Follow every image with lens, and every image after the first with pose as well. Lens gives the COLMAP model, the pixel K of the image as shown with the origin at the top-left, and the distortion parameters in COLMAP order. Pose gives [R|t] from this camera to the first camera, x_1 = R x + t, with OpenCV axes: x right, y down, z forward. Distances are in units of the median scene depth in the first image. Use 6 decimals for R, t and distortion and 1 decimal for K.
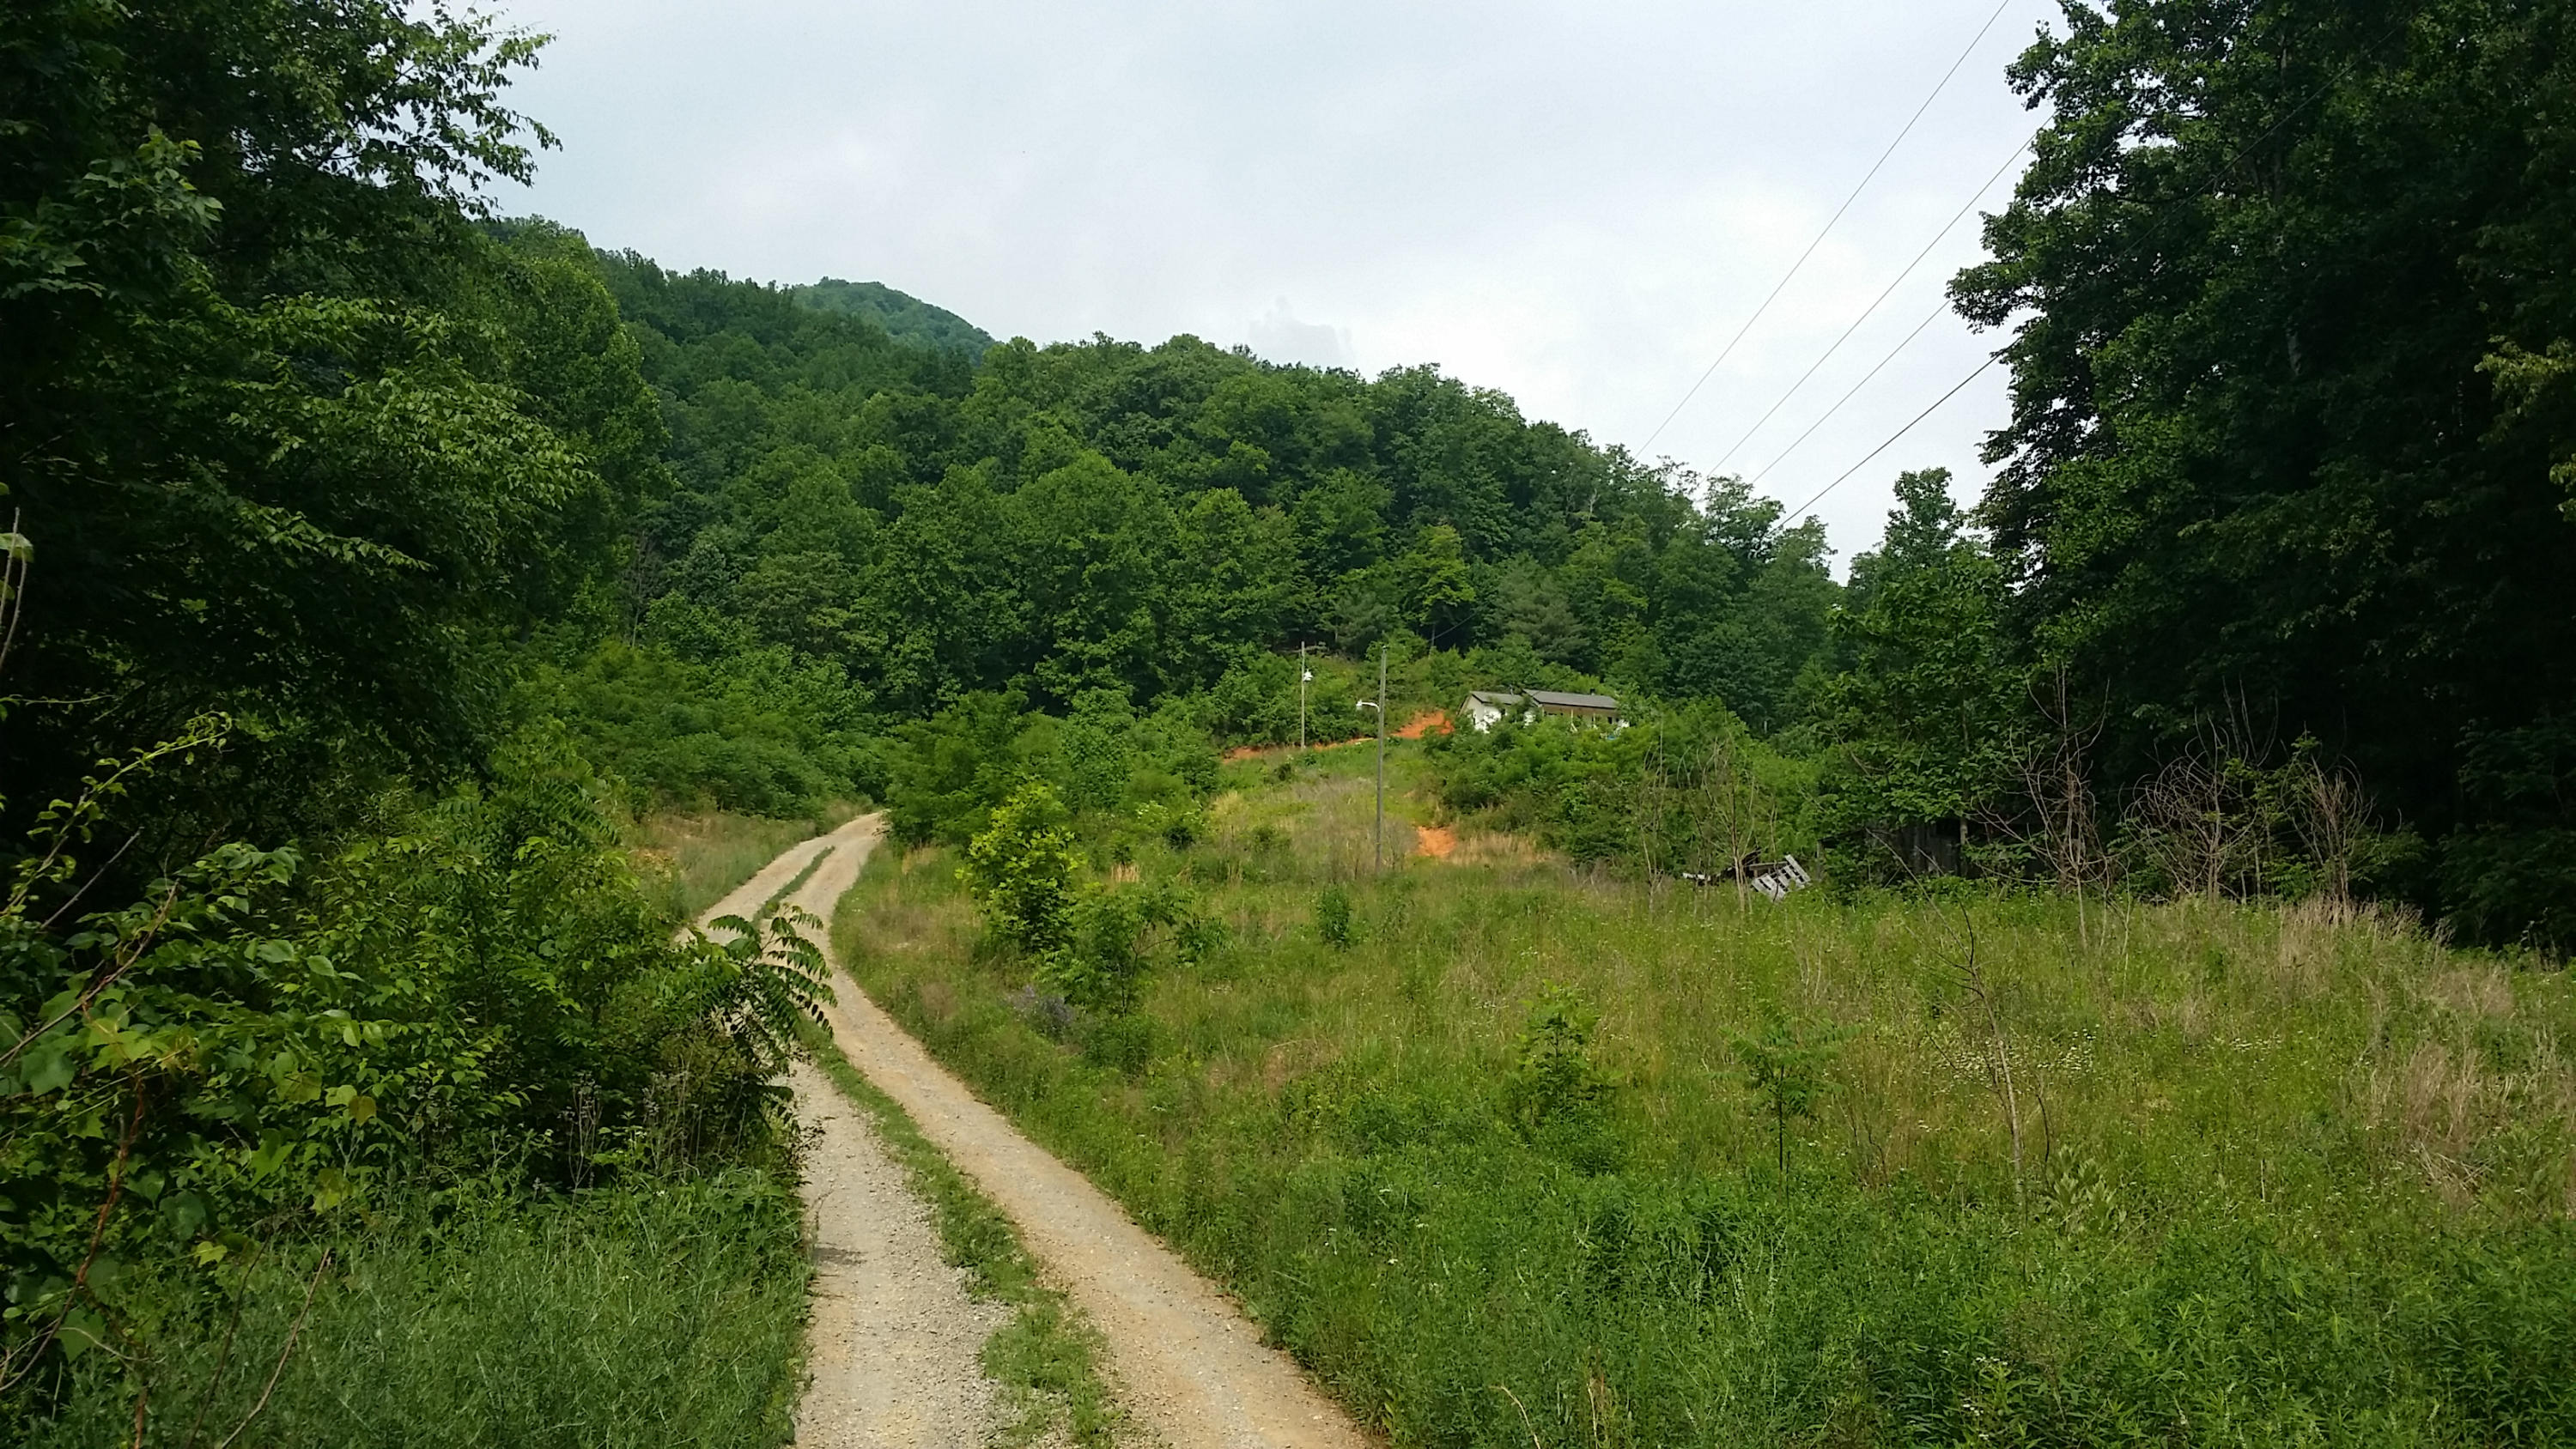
lens RADIAL K [[2511.8, 0, 1288.0], [0, 2511.8, 724.5], [0, 0, 1]] dist [0.177819, -0.442714]
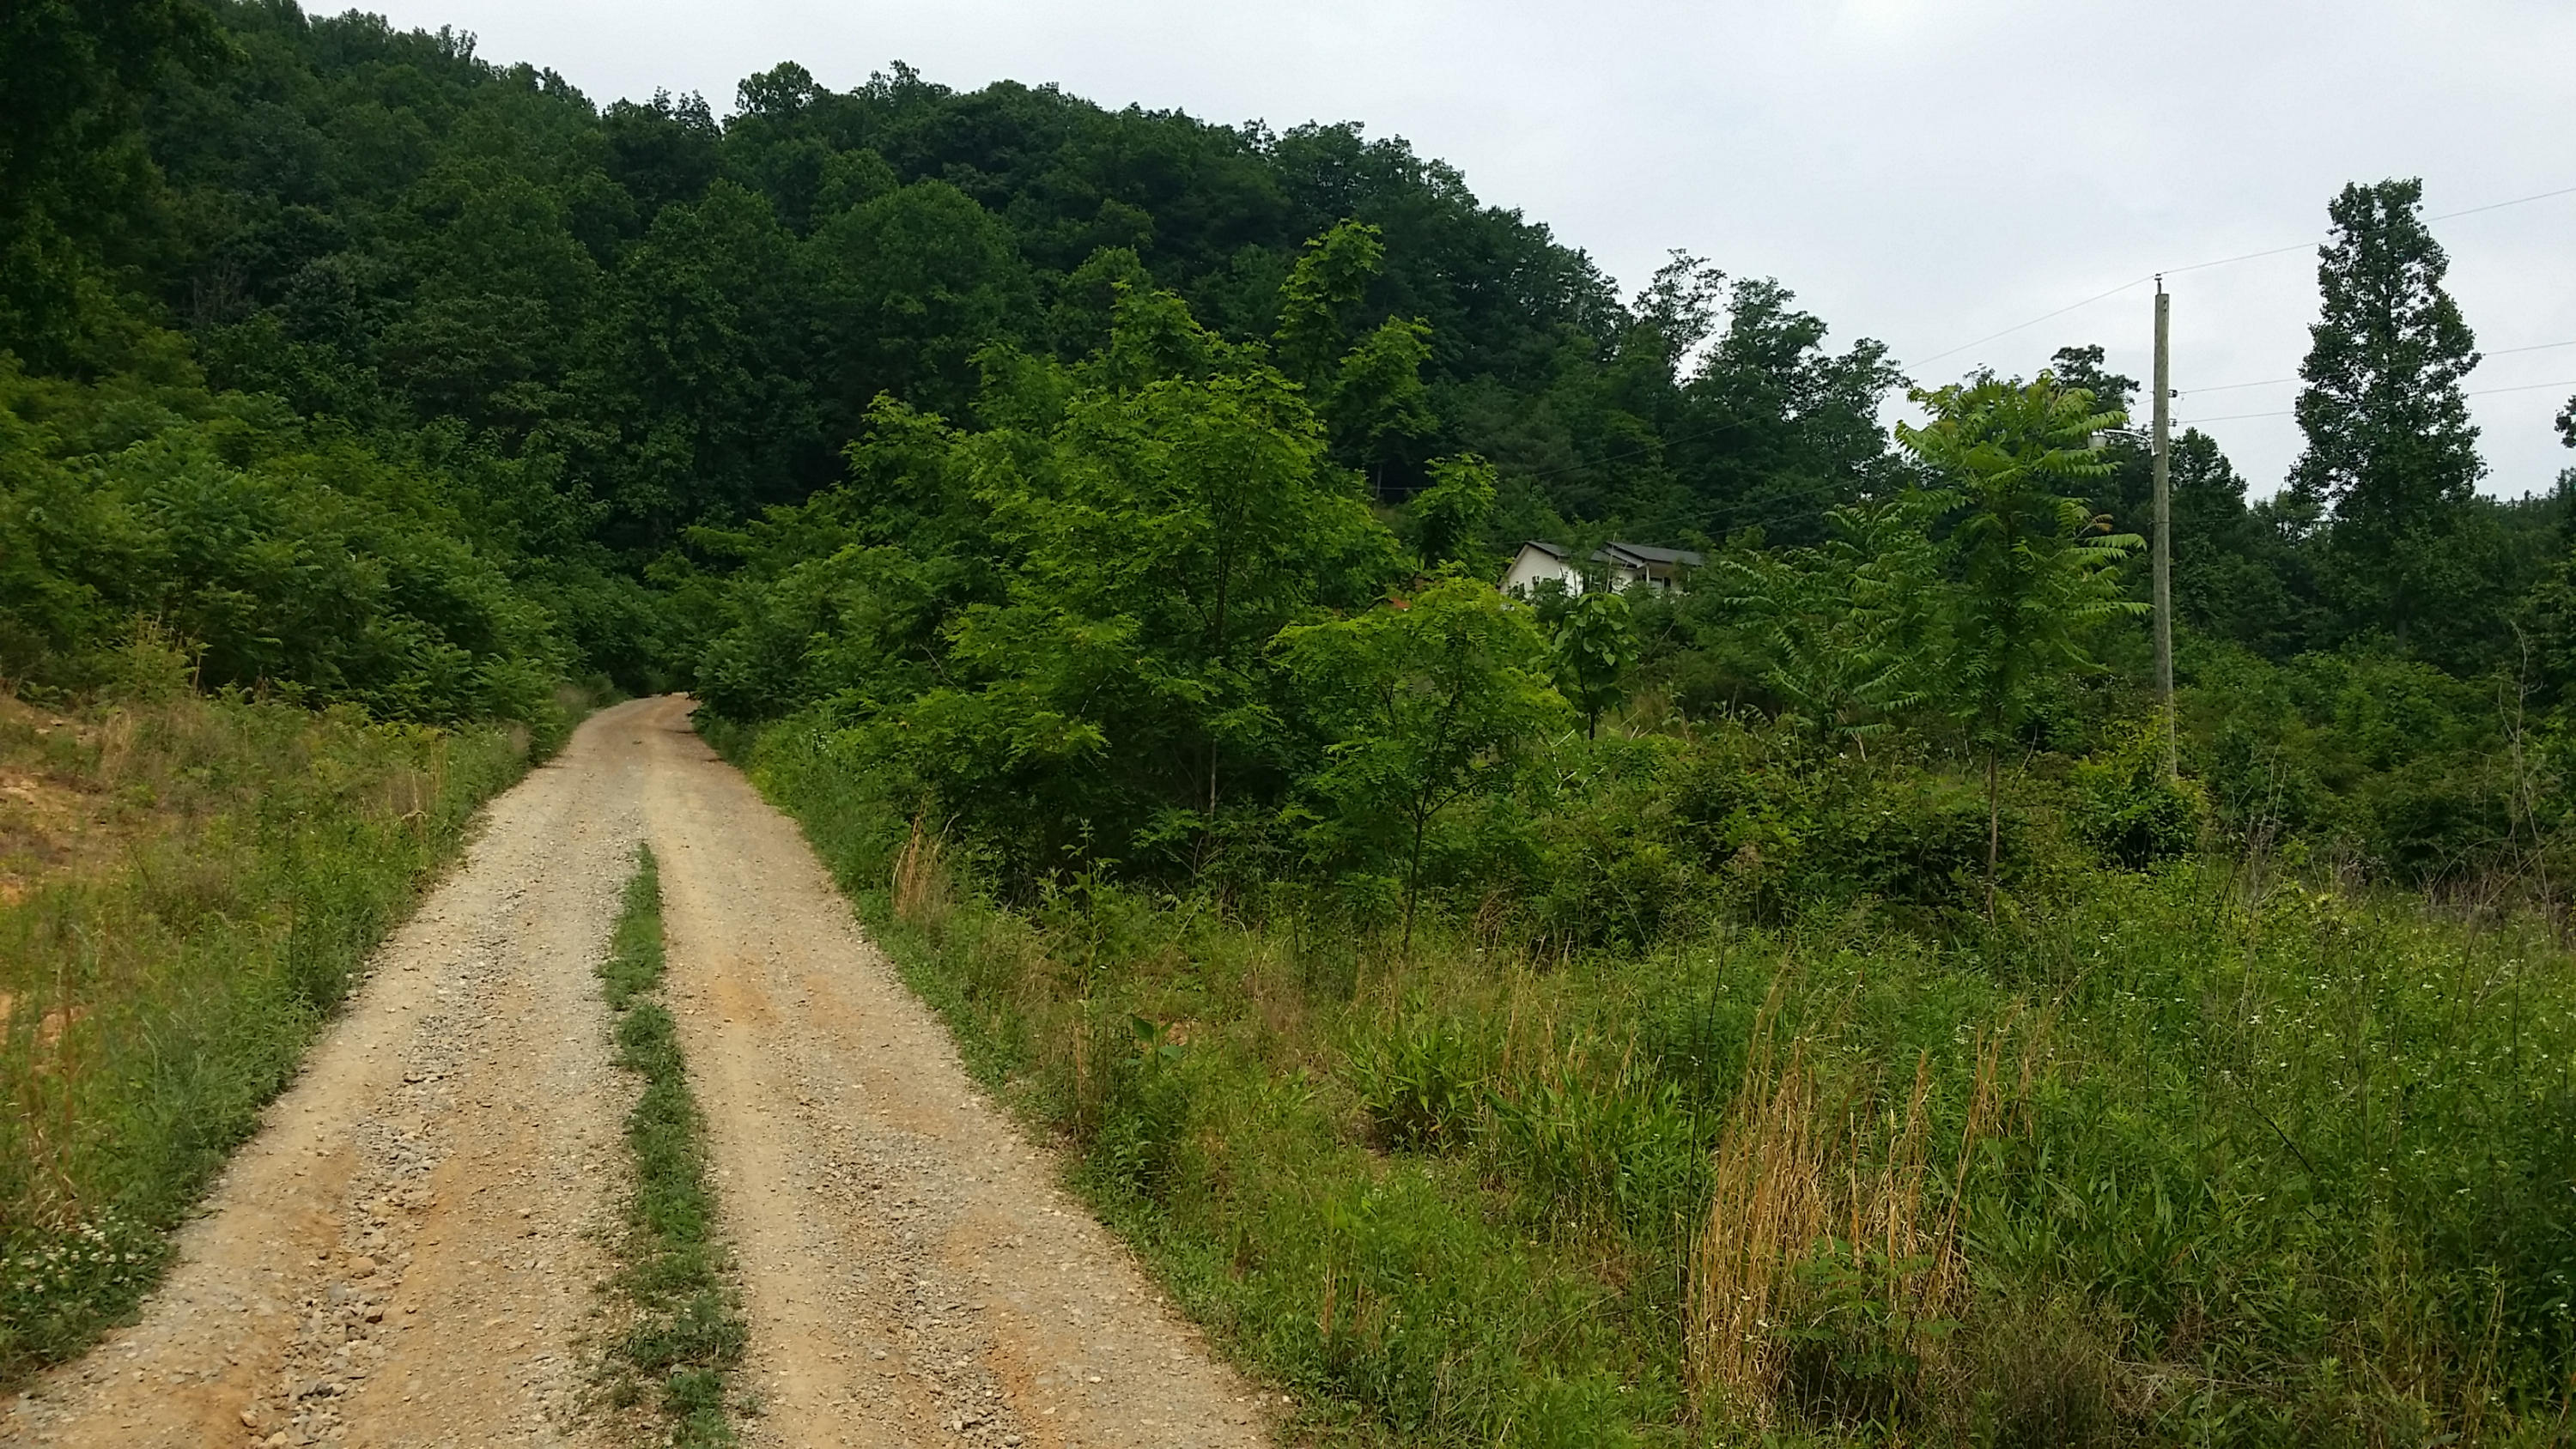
lens RADIAL K [[2511.8, 0, 1288.0], [0, 2511.8, 724.5], [0, 0, 1]] dist [0.177819, -0.442714]
pose [[0.992626, 0.021393, 0.119319, -0.063365], [-0.025900, 0.999003, 0.036353, 0.011448], [-0.118422, -0.039175, 0.992190, 0.324117]]
